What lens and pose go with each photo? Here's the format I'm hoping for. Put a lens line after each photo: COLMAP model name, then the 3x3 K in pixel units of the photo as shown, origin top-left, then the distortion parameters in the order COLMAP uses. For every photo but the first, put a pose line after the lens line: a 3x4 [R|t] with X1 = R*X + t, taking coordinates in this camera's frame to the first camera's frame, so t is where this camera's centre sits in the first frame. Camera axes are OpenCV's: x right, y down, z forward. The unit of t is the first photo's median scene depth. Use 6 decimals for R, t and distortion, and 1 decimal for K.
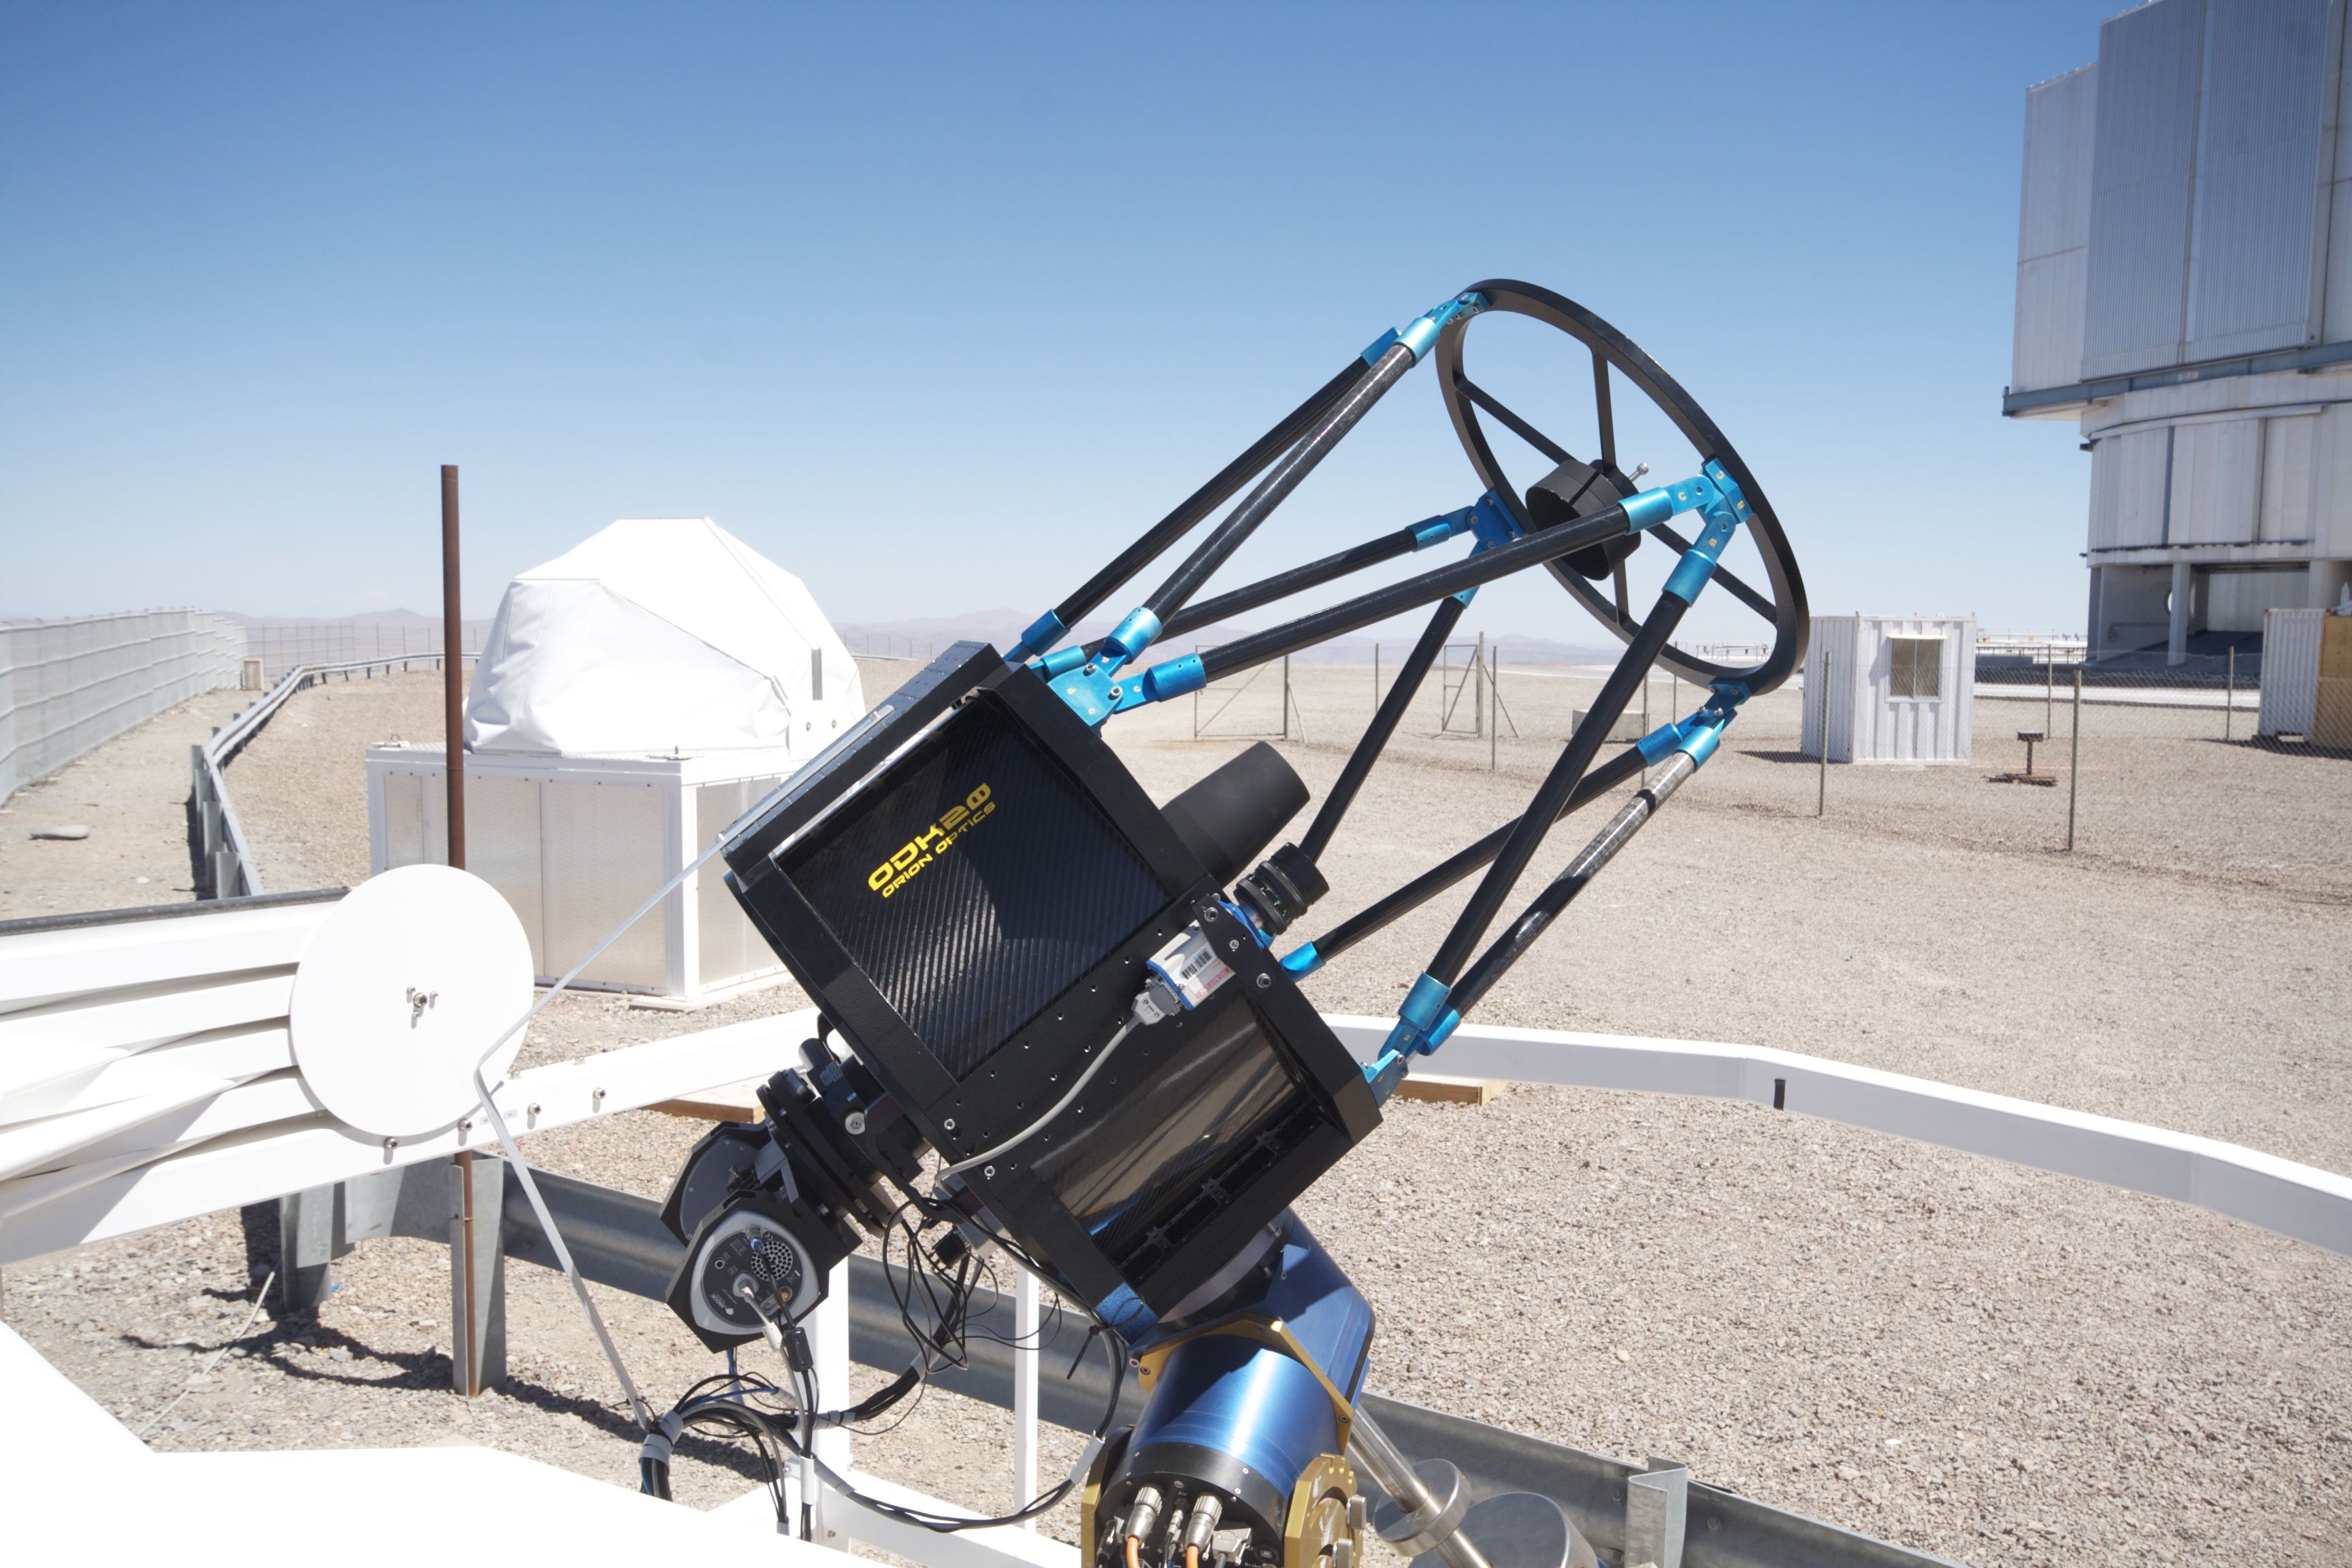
lens RADIAL K [[2030.8, 0, 1176.0], [0, 2030.8, 784.0], [0, 0, 1]] dist [-0.001230, -0.001584]
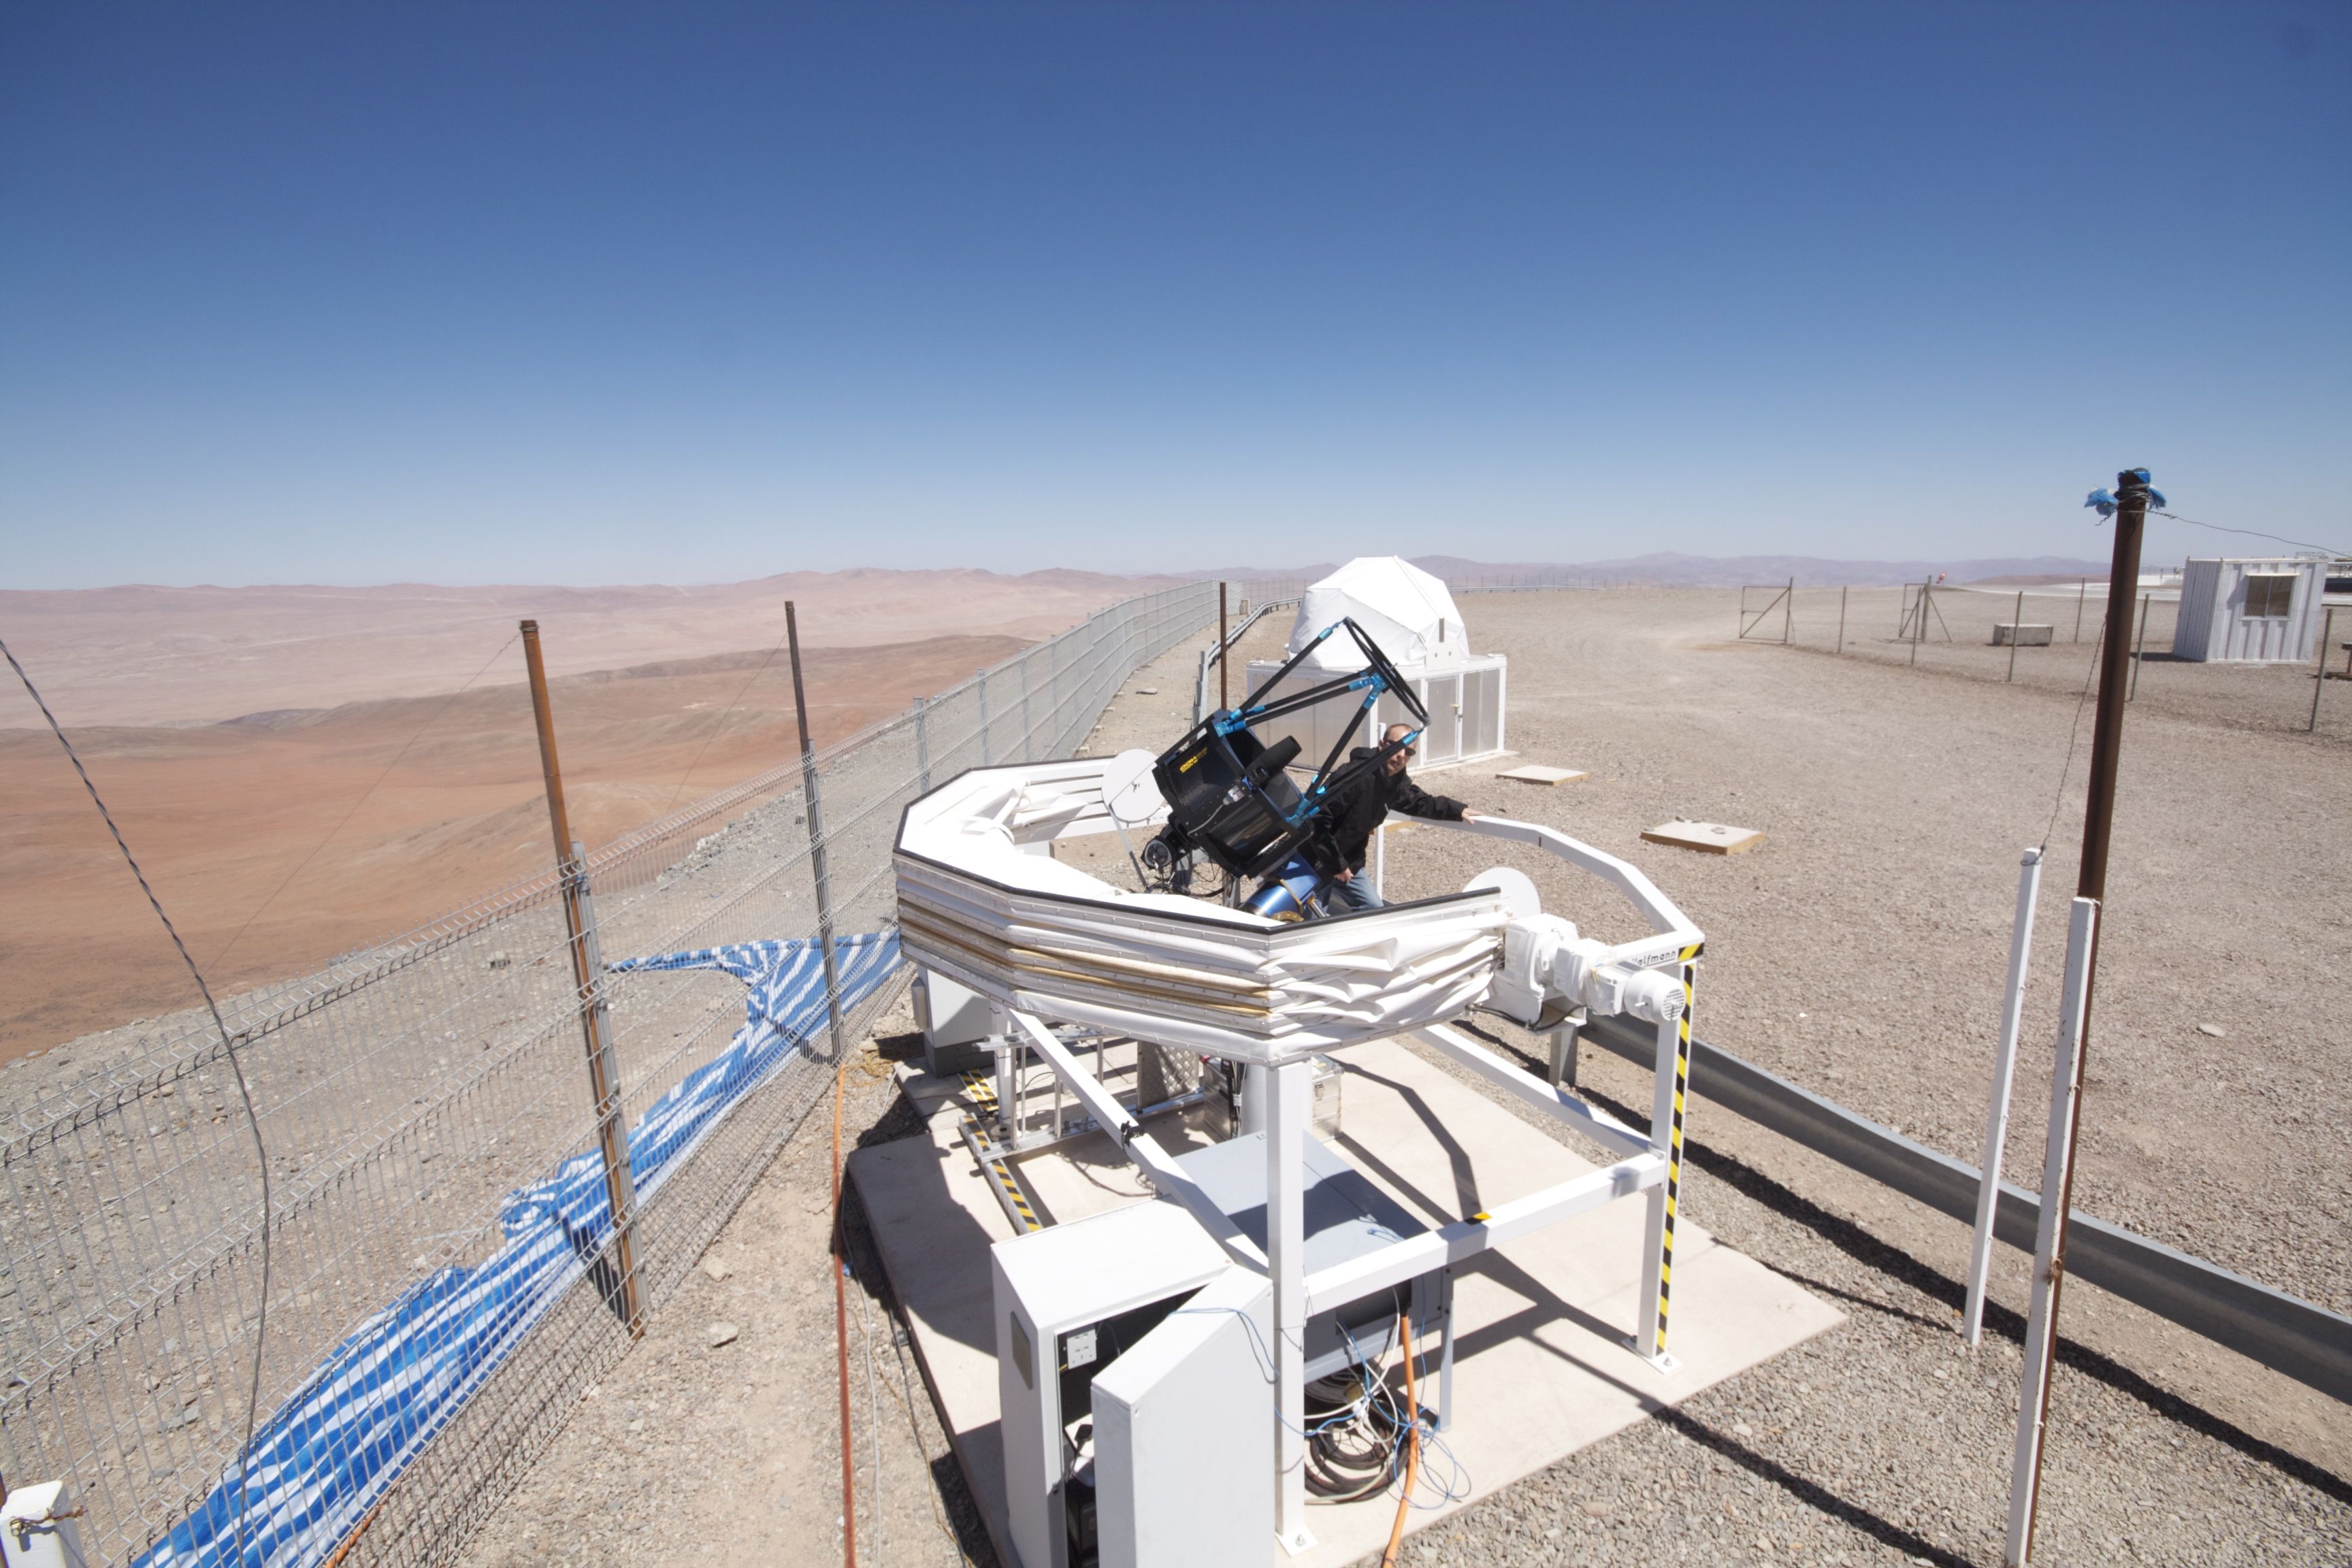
lens RADIAL K [[1111.8, 0, 1176.0], [0, 1111.8, 784.0], [0, 0, 1]] dist [-0.001879, -0.000231]
pose [[0.877282, 0.060230, -0.476181, 0.142027], [-0.004631, 0.993112, 0.117081, -0.028910], [0.479953, -0.100508, 0.871518, -0.160298]]
